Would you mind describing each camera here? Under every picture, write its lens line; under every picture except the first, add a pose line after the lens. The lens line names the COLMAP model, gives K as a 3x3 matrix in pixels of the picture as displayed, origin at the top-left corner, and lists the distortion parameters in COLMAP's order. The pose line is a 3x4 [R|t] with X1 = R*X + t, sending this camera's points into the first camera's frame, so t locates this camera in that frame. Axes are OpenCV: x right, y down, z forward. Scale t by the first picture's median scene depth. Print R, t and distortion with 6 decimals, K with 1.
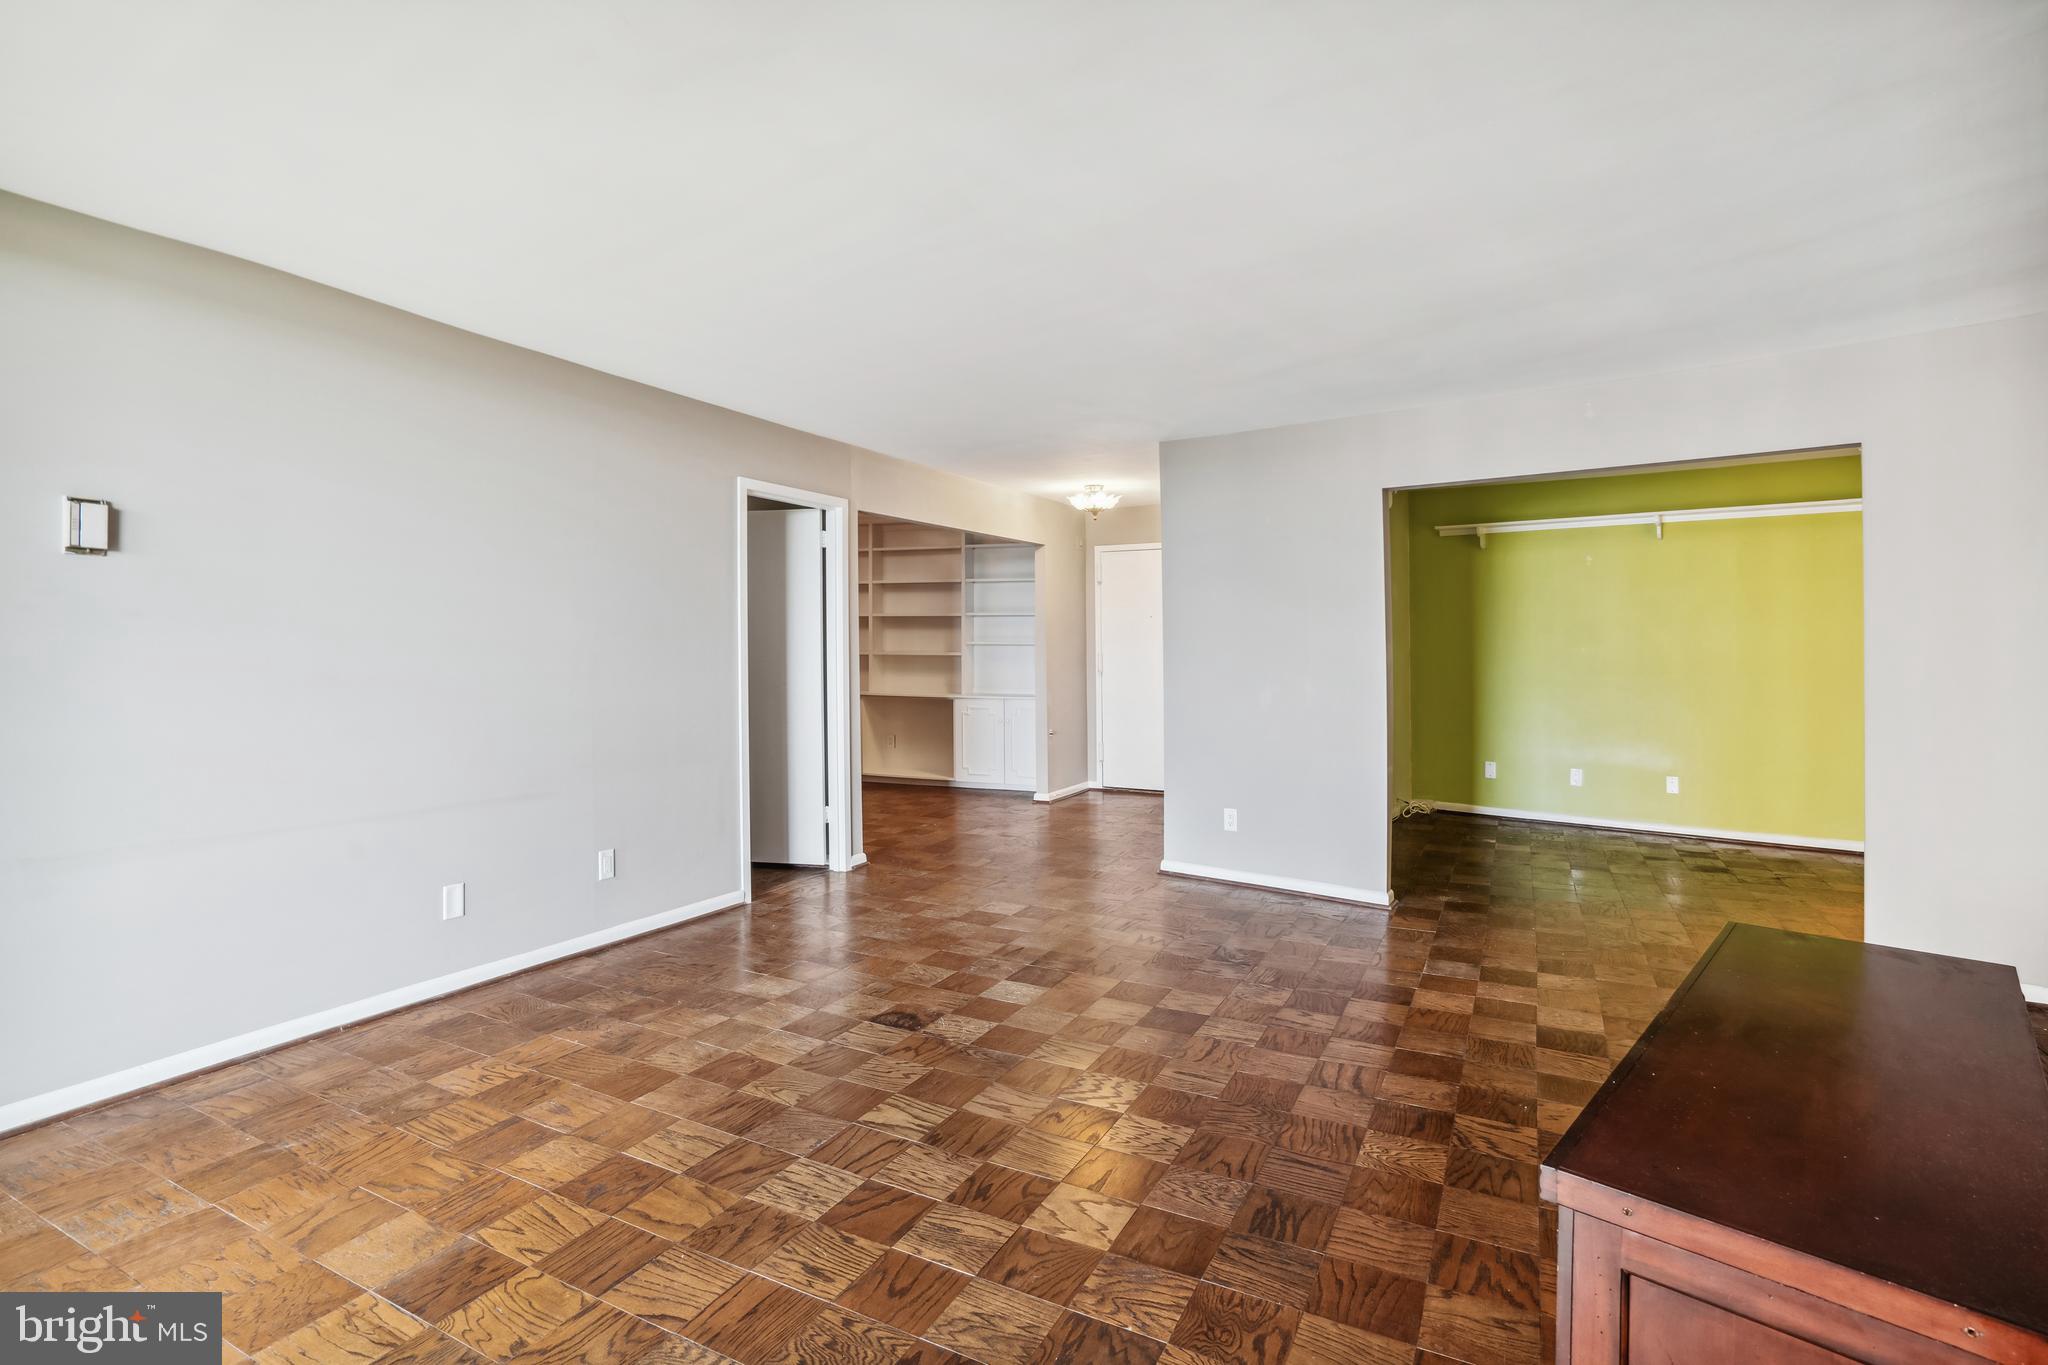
lens RADIAL K [[956.7, 0, 1028.2], [0, 956.7, 665.4], [0, 0, 1]] dist [-0.028147, 0.009724]
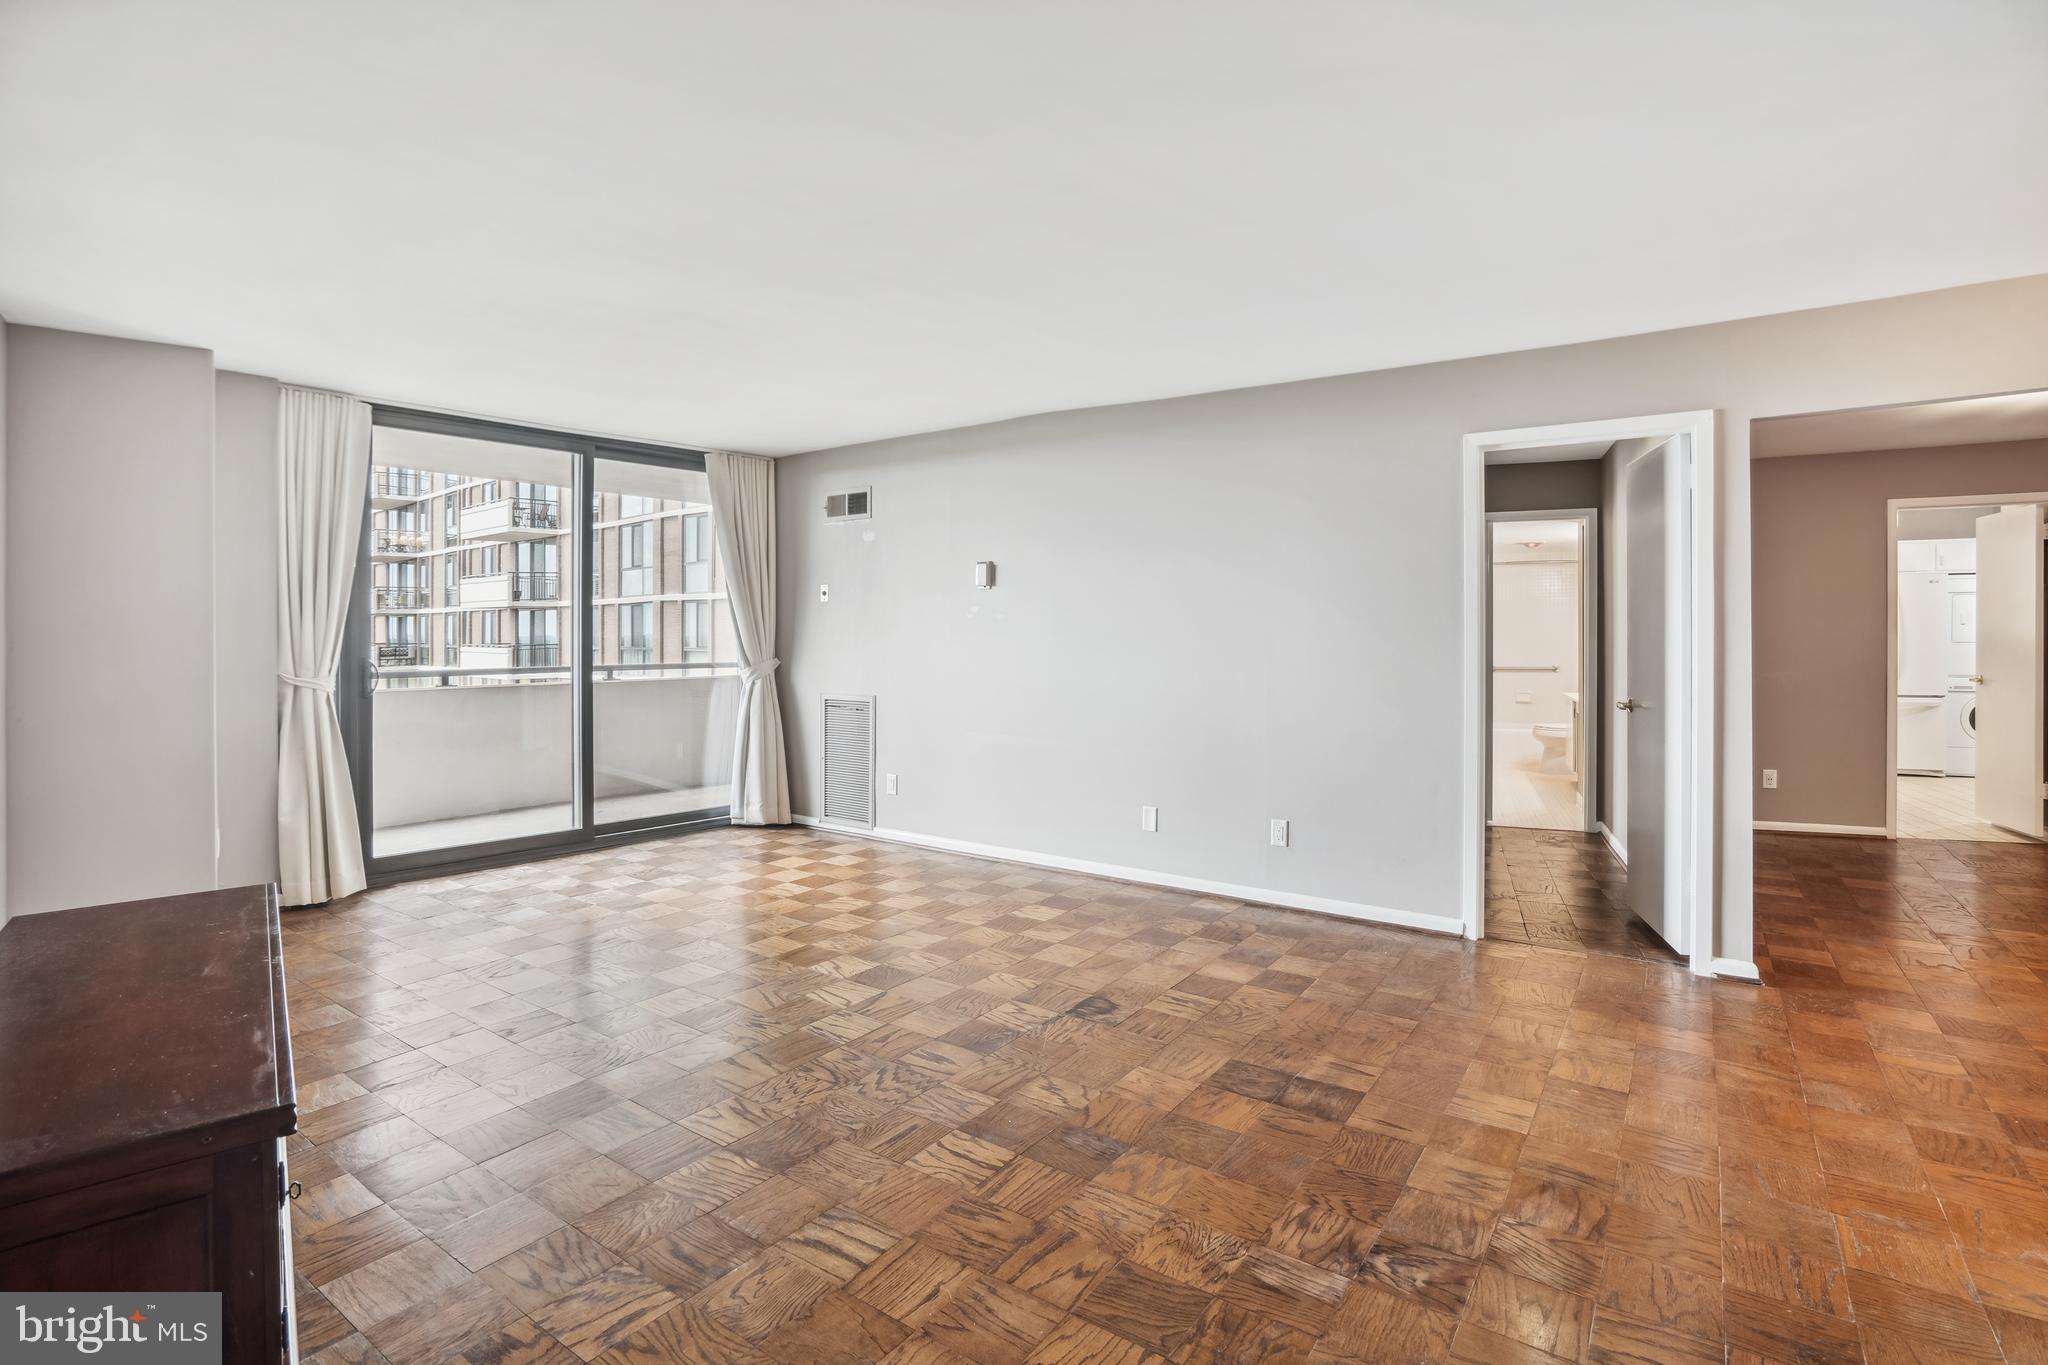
lens RADIAL K [[956.7, 0, 1020.8], [0, 956.7, 634.3], [0, 0, 1]] dist [-0.028147, 0.009724]
pose [[-0.118661, -0.006415, -0.992914, 0.823420], [-0.015528, 0.999869, -0.004604, -0.015129], [0.992813, 0.014872, -0.118745, 0.973835]]
